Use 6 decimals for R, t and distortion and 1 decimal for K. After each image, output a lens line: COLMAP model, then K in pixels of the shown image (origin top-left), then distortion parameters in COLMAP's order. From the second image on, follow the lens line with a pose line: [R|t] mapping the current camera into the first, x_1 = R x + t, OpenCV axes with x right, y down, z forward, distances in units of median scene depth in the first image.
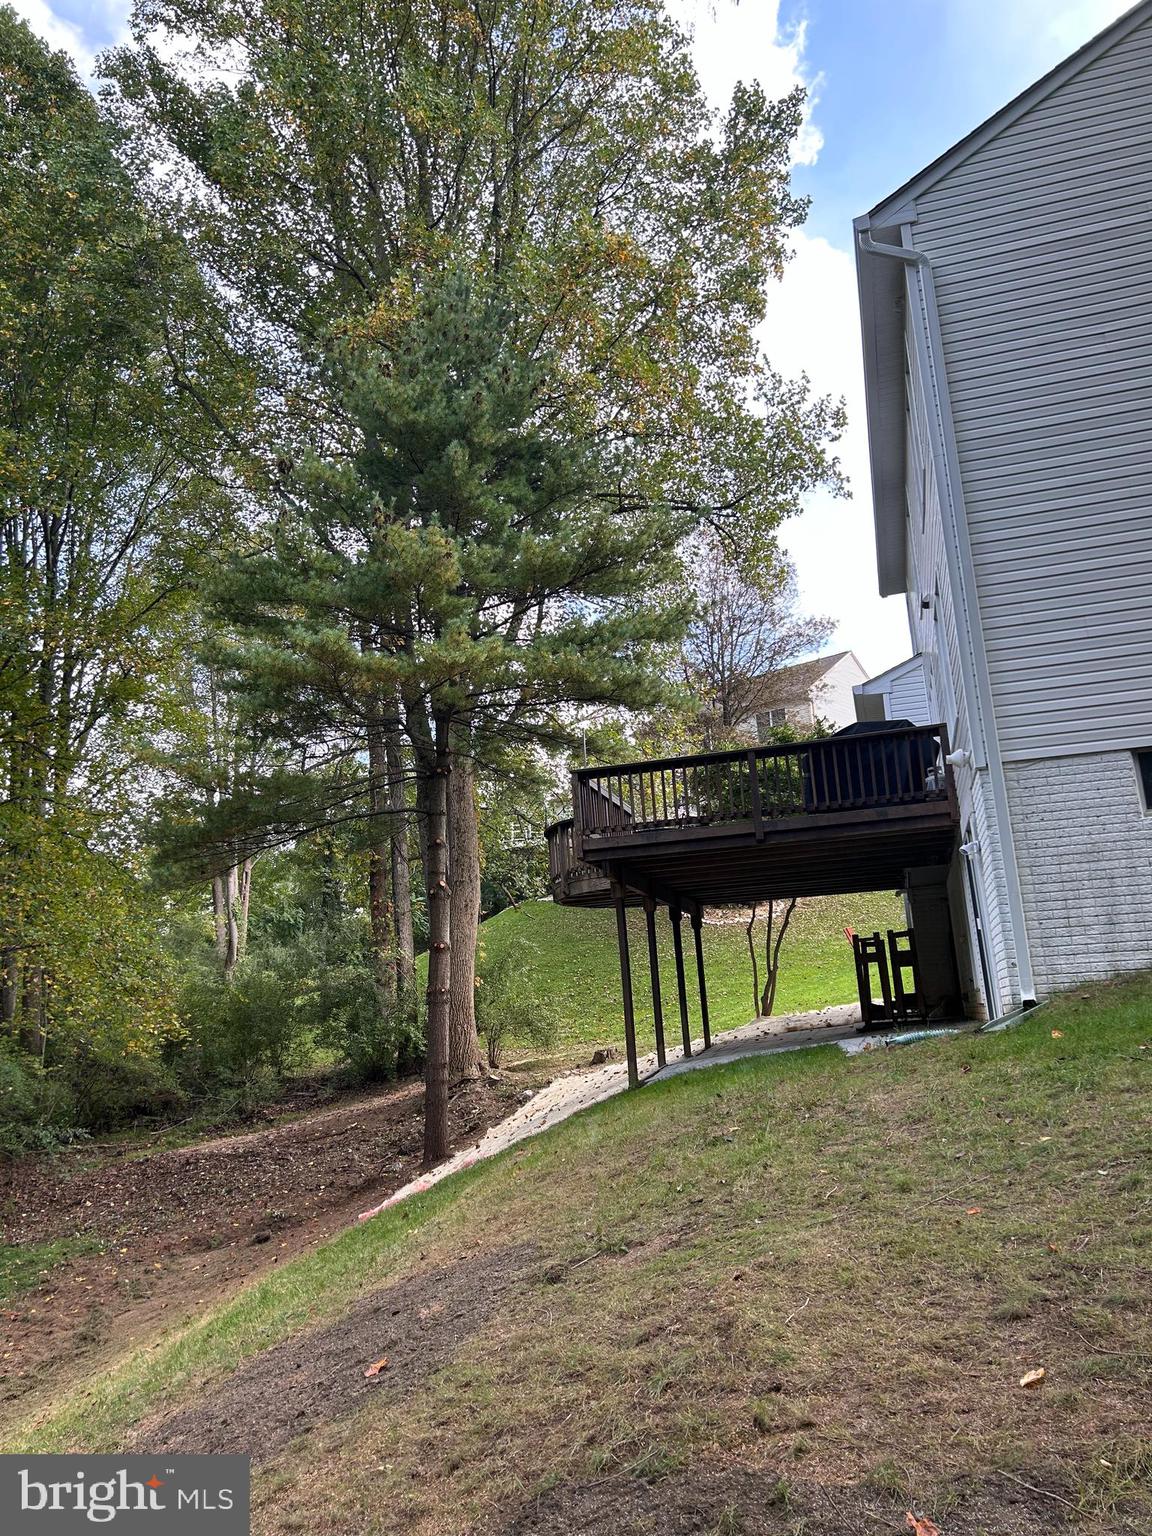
lens RADIAL K [[1164.5, 0, 573.4], [0, 1164.5, 761.1], [0, 0, 1]] dist [0.055925, -0.049493]
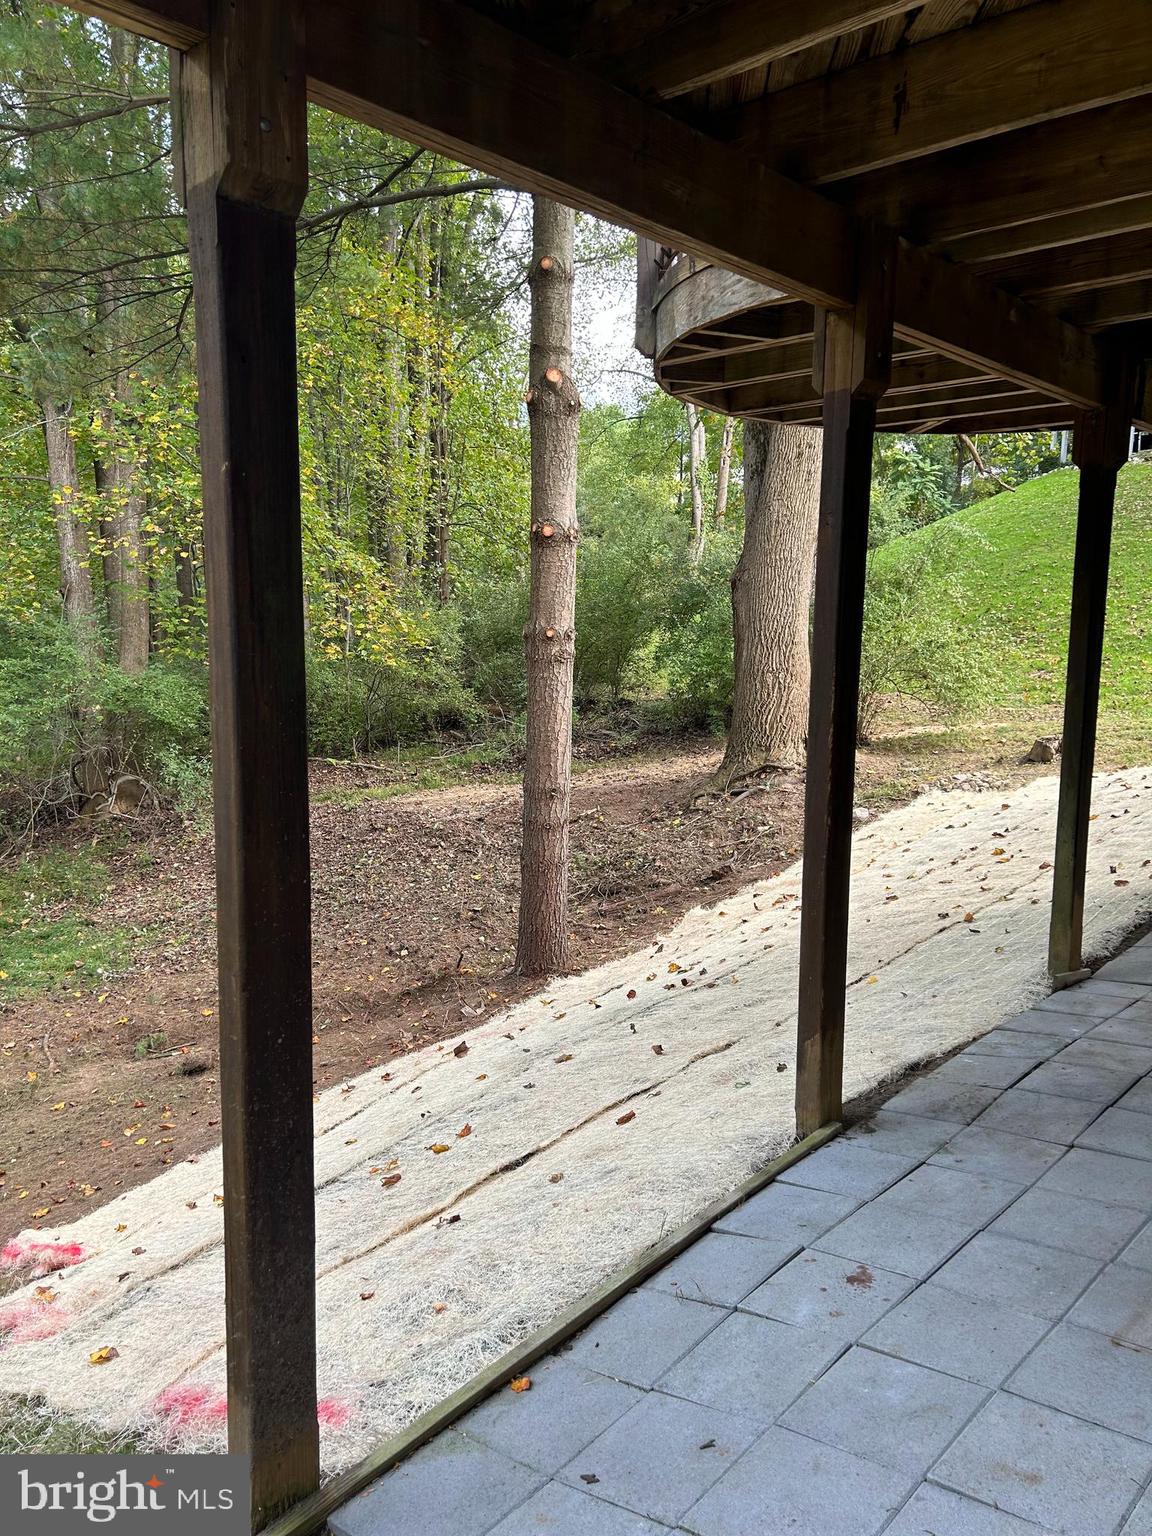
lens RADIAL K [[1164.5, 0, 573.4], [0, 1164.5, 761.1], [0, 0, 1]] dist [0.055925, -0.049493]
pose [[0.889643, 0.129424, -0.437932, 0.079062], [0.030693, 0.939882, 0.340118, 0.081750], [0.455624, -0.316025, 0.832187, 0.538266]]
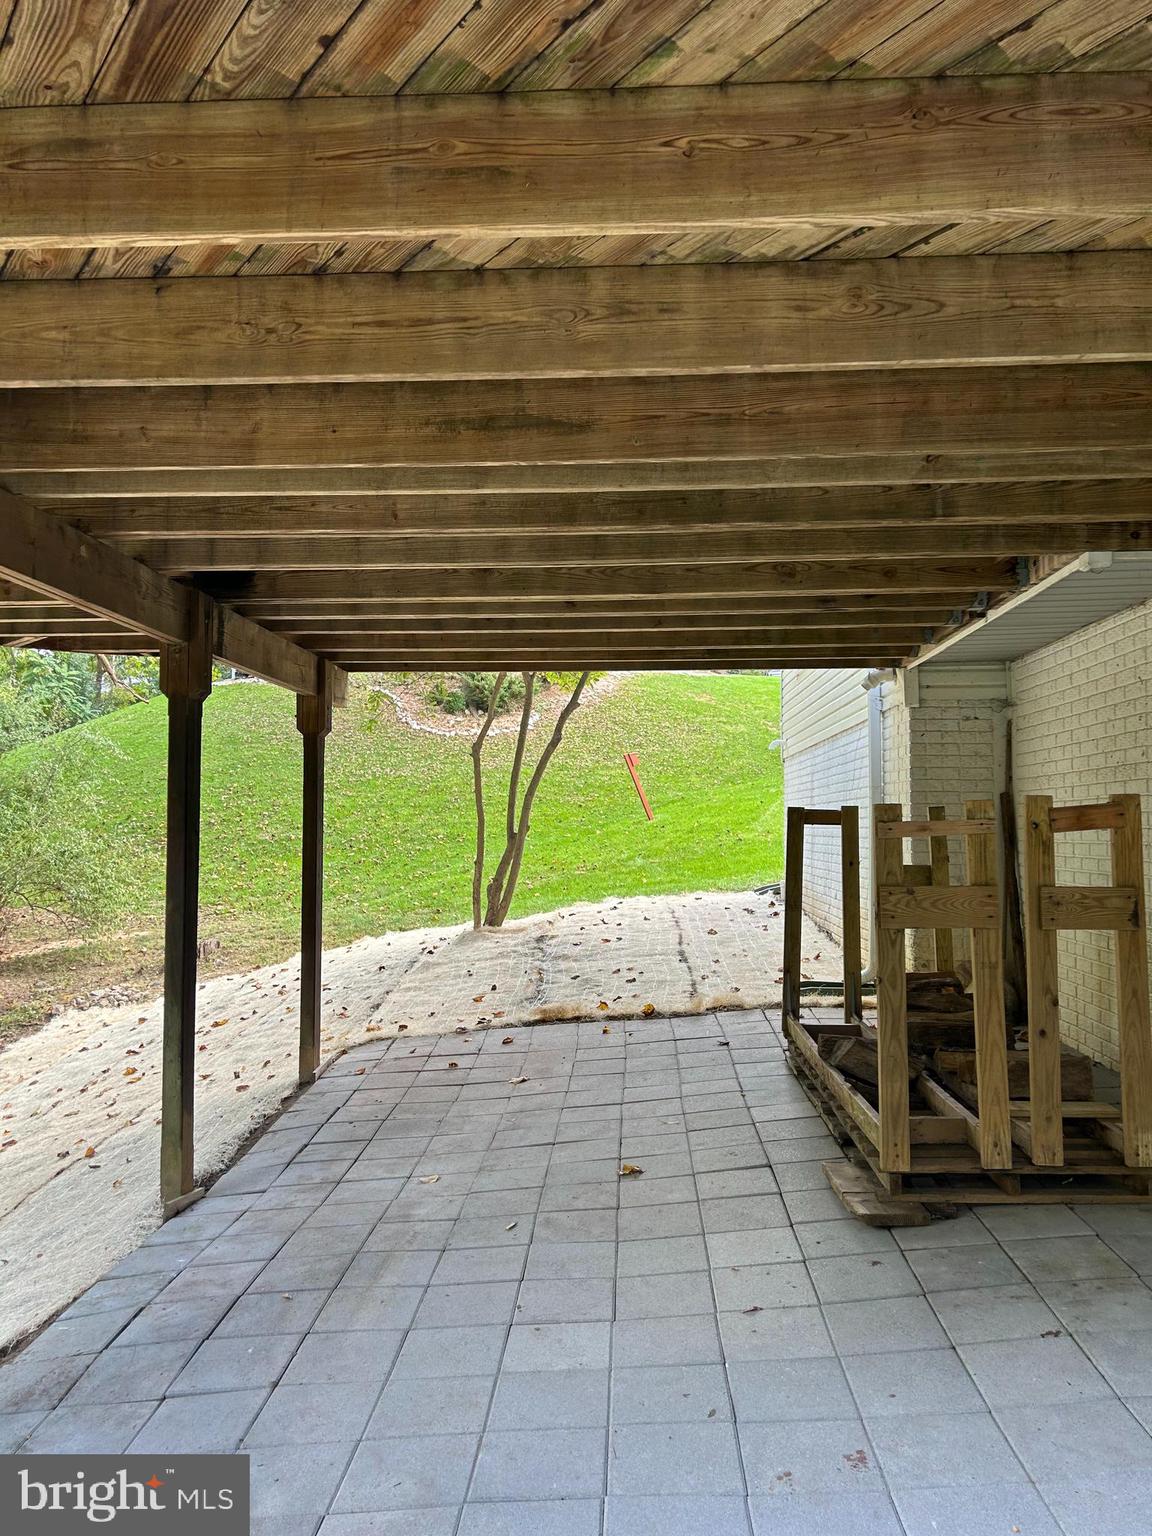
lens RADIAL K [[1164.5, 0, 573.4], [0, 1164.5, 761.1], [0, 0, 1]] dist [0.055925, -0.049493]
pose [[0.974799, 0.076137, 0.209690, 0.091059], [-0.108663, 0.982963, 0.148245, 0.077268], [-0.194831, -0.167294, 0.966464, 0.541946]]
